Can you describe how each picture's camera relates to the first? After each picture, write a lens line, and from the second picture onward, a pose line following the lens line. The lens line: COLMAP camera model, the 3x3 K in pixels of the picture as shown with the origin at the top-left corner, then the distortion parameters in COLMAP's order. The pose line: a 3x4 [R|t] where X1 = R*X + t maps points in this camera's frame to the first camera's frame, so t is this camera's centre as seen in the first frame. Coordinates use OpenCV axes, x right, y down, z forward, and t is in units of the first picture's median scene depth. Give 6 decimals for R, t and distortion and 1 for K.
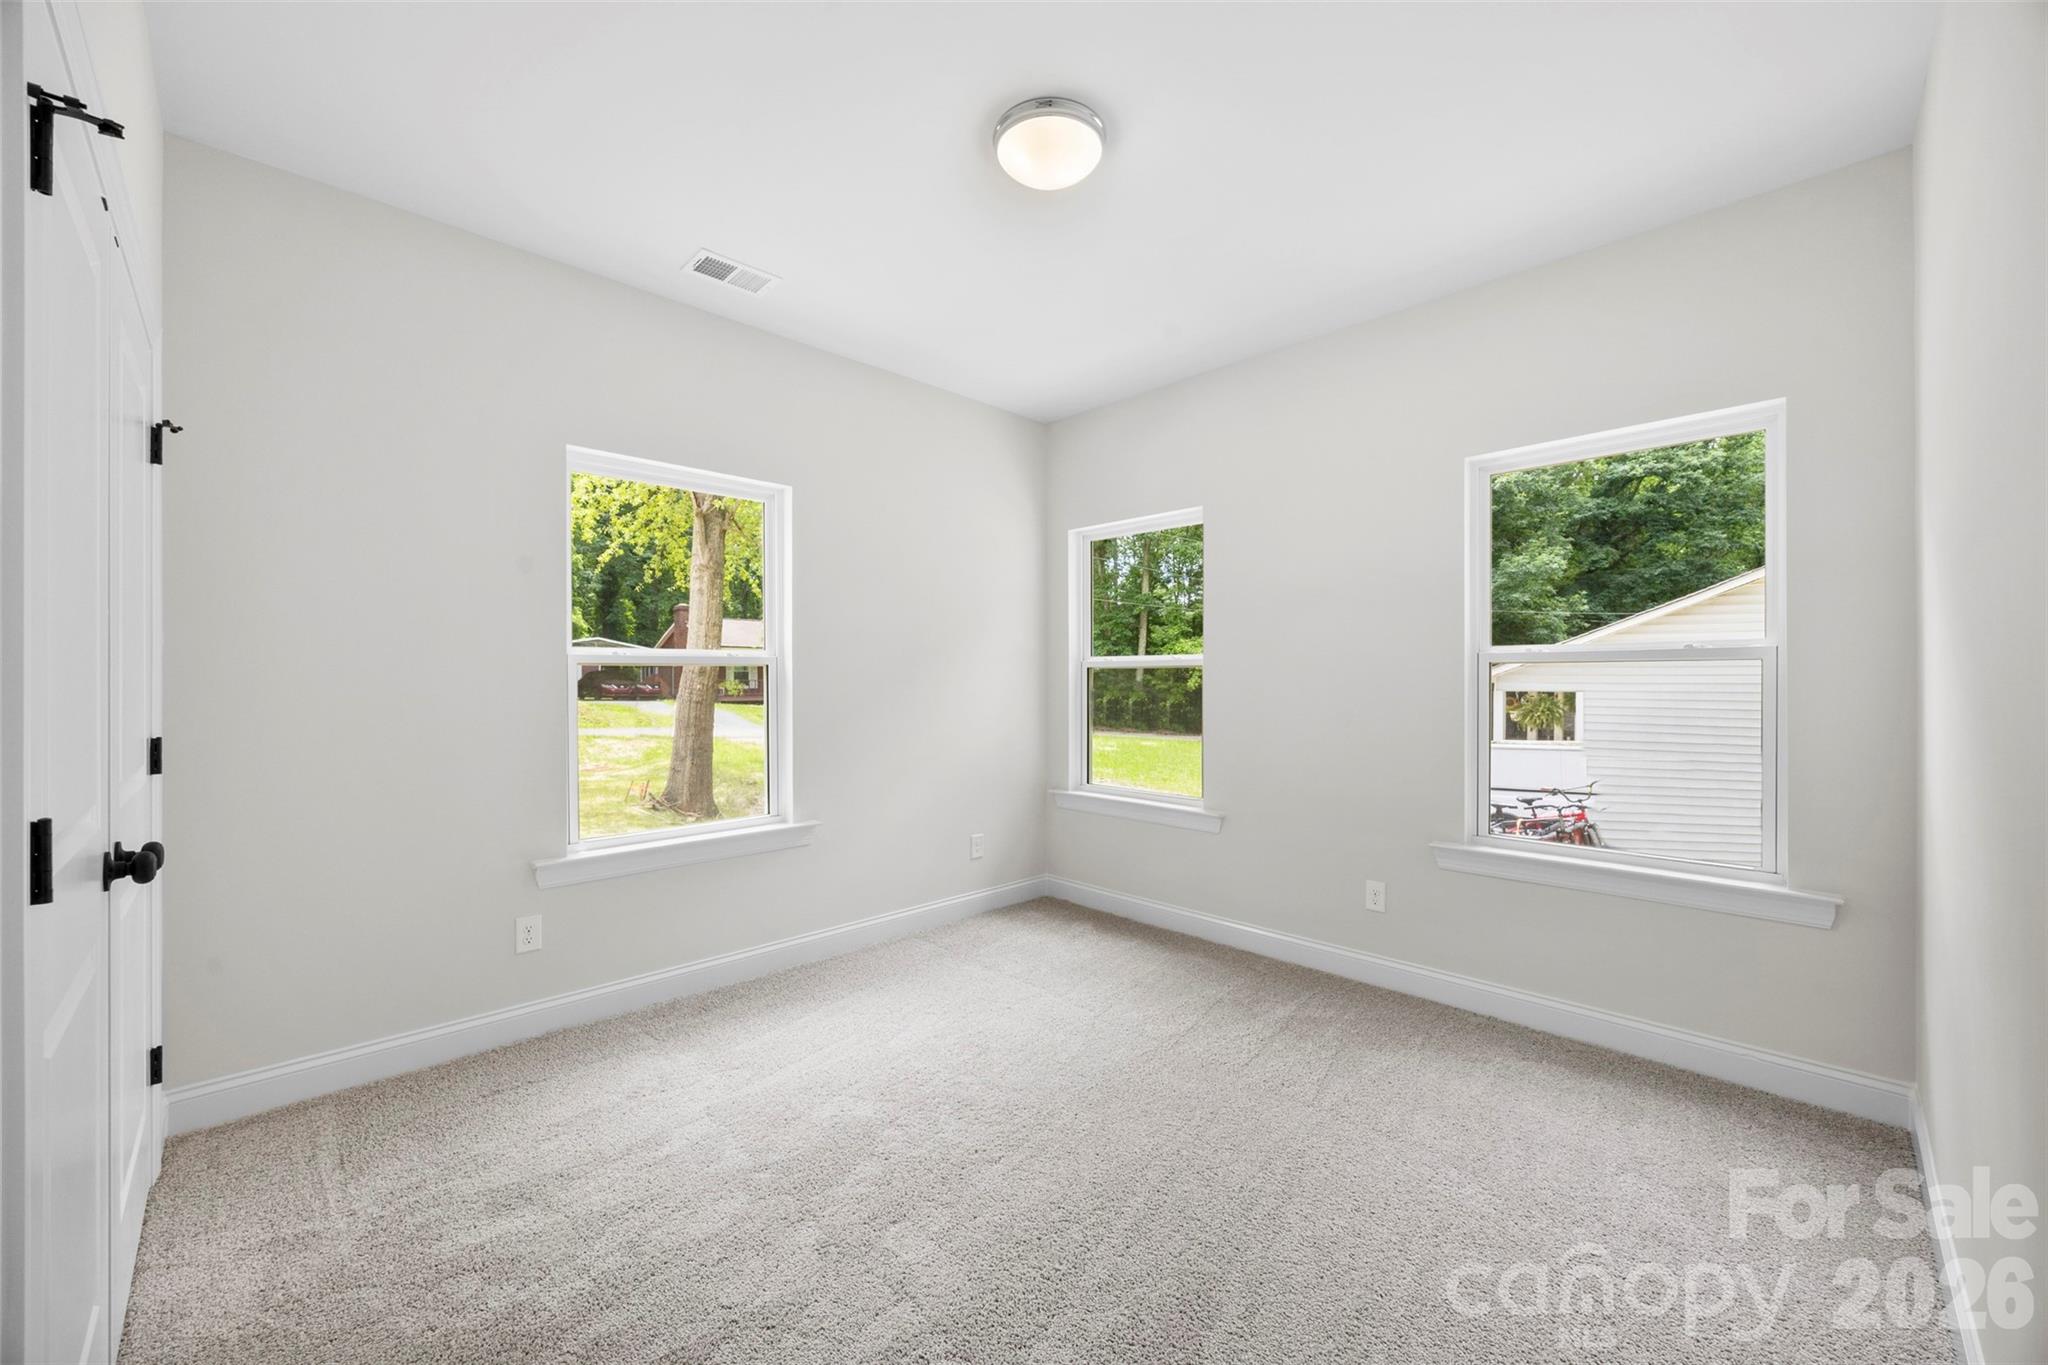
lens RADIAL K [[787.5, 0, 1010.3], [0, 787.5, 675.0], [0, 0, 1]] dist [-0.003319, -0.000164]
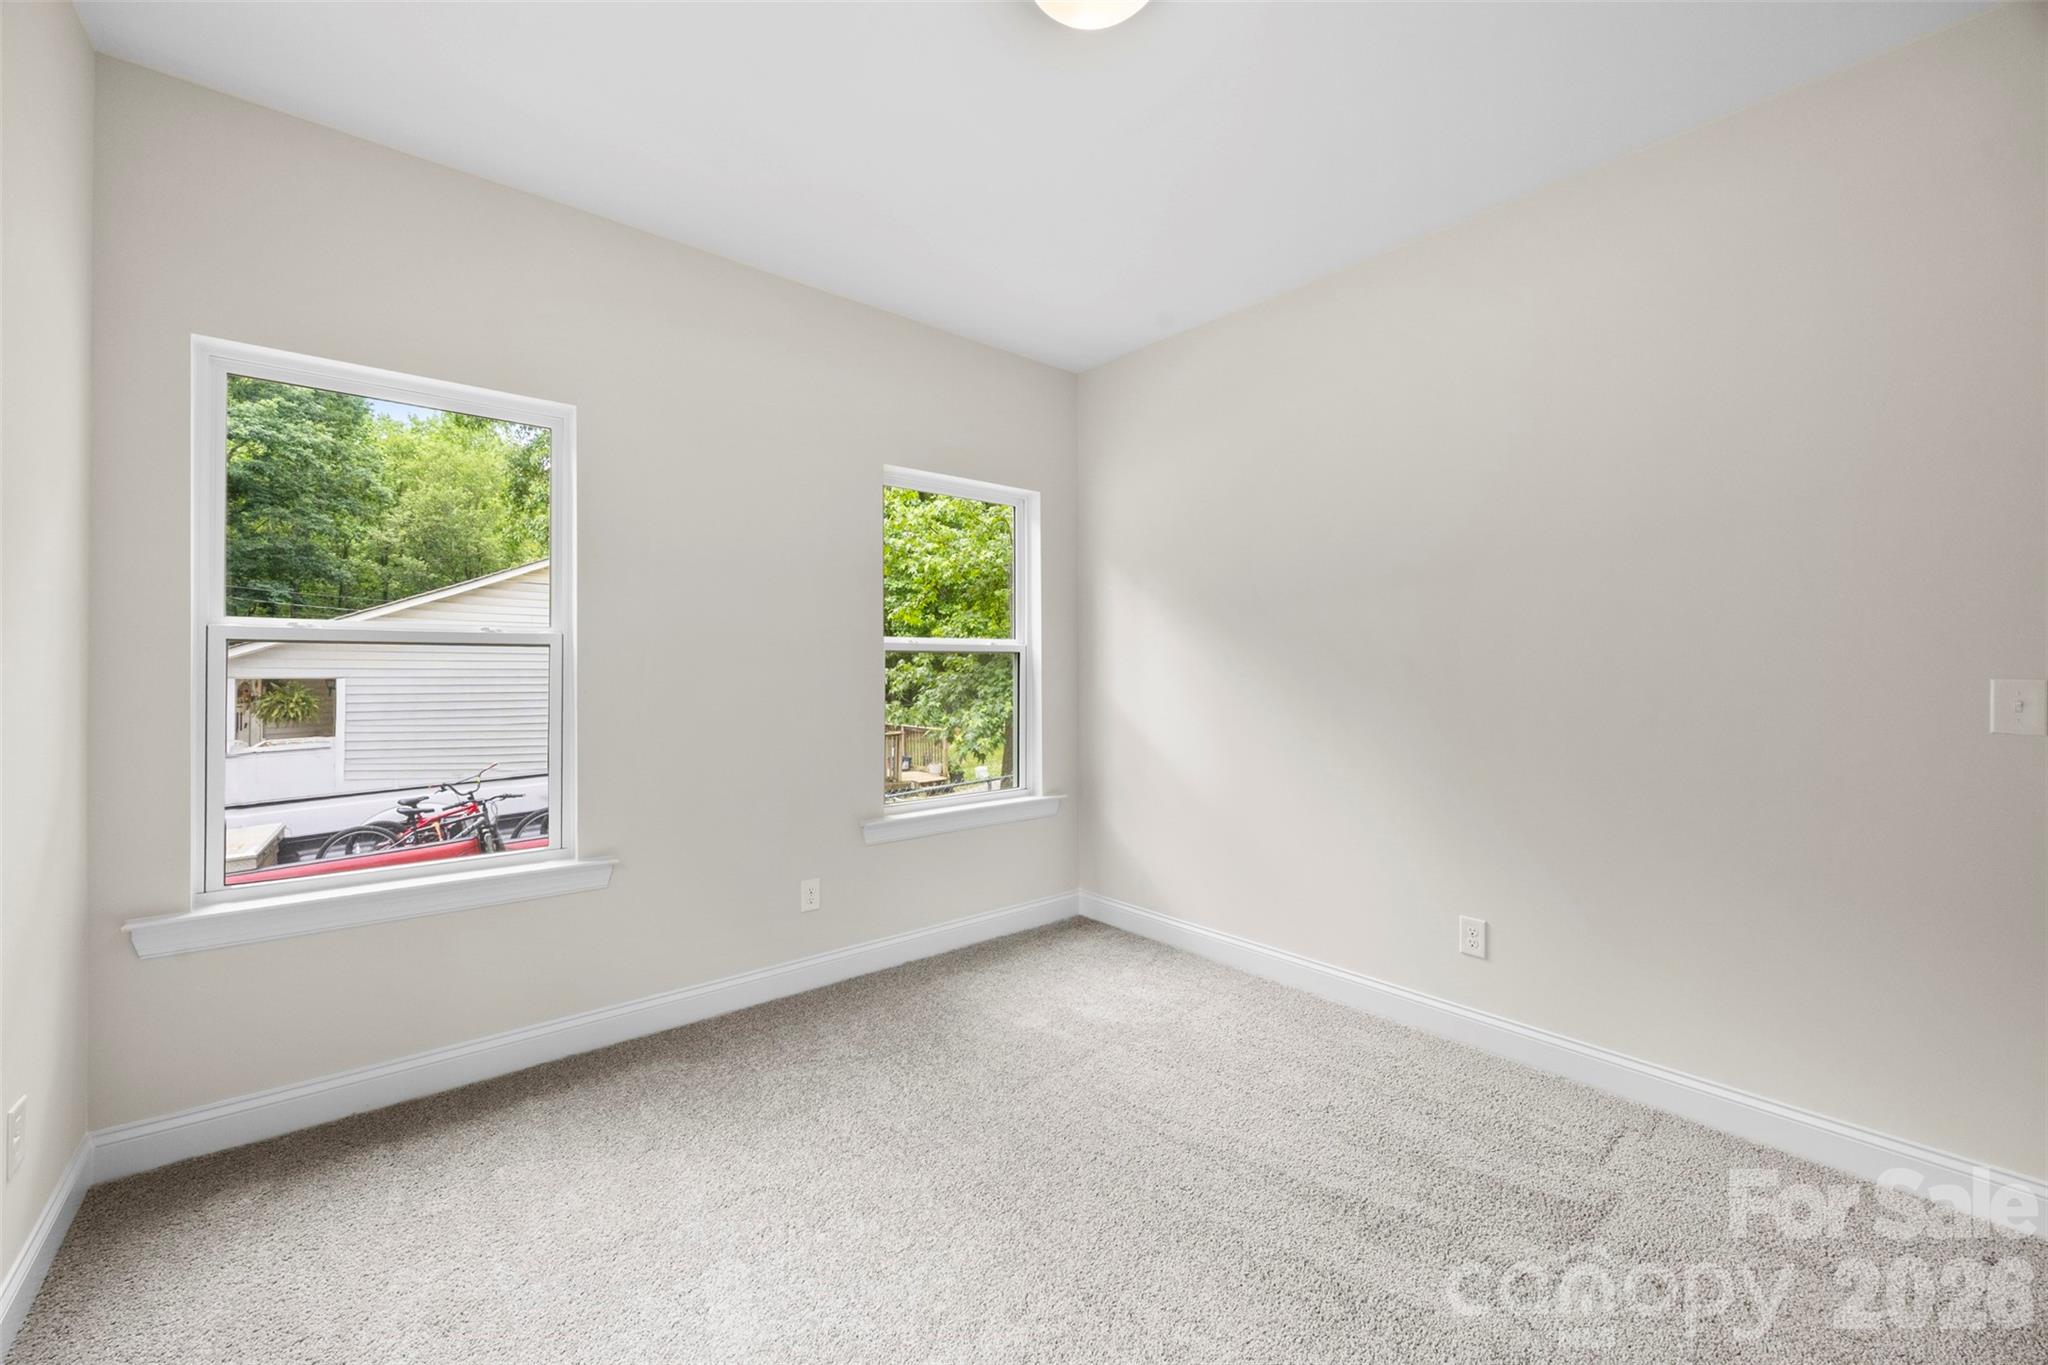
lens RADIAL K [[787.5, 0, 1010.3], [0, 787.5, 675.0], [0, 0, 1]] dist [-0.003319, -0.000164]
pose [[0.062336, -0.006749, 0.998032, -0.122372], [-0.013903, 0.999874, 0.007629, 0.000736], [-0.997958, -0.014351, 0.062234, 0.181367]]
